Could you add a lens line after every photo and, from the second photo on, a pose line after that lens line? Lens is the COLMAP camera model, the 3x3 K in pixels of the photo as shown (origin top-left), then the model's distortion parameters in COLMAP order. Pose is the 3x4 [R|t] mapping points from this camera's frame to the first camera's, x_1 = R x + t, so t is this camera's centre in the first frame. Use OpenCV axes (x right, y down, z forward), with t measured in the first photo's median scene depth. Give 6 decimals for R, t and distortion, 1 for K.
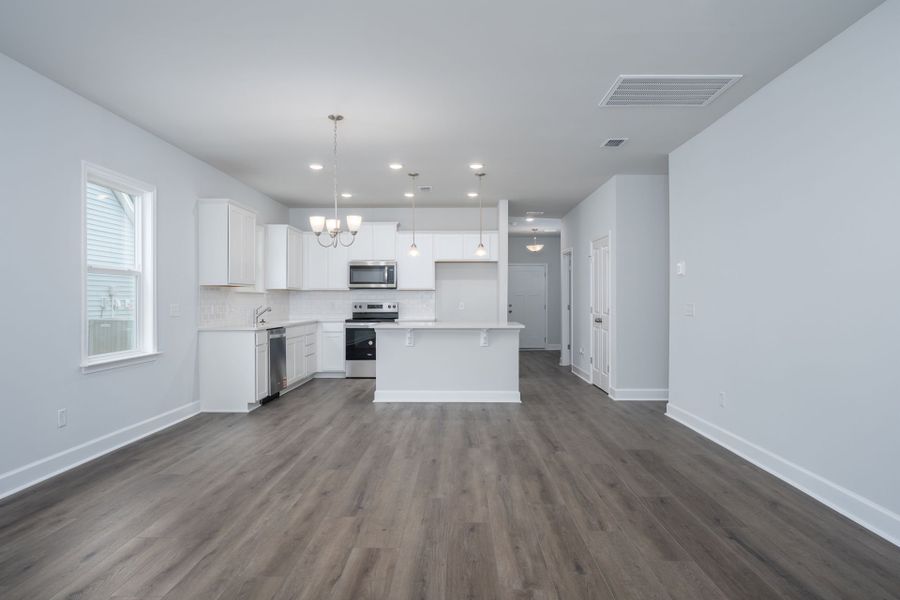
lens RADIAL K [[548.0, 0, 441.3], [0, 548.0, 302.4], [0, 0, 1]] dist [0.006577, 0.001300]
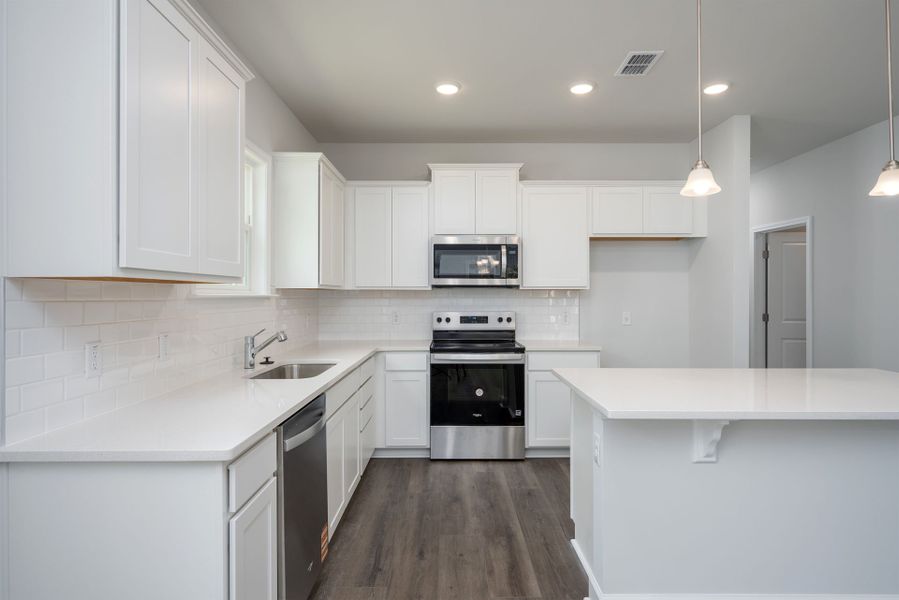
lens RADIAL K [[519.8, 0, 452.8], [0, 519.8, 300.7], [0, 0, 1]] dist [0.006497, -0.003638]
pose [[0.999861, 0.003062, 0.016393, -0.156665], [-0.003112, 0.999991, 0.003017, -0.013520], [-0.016384, -0.003068, 0.999861, 0.495184]]
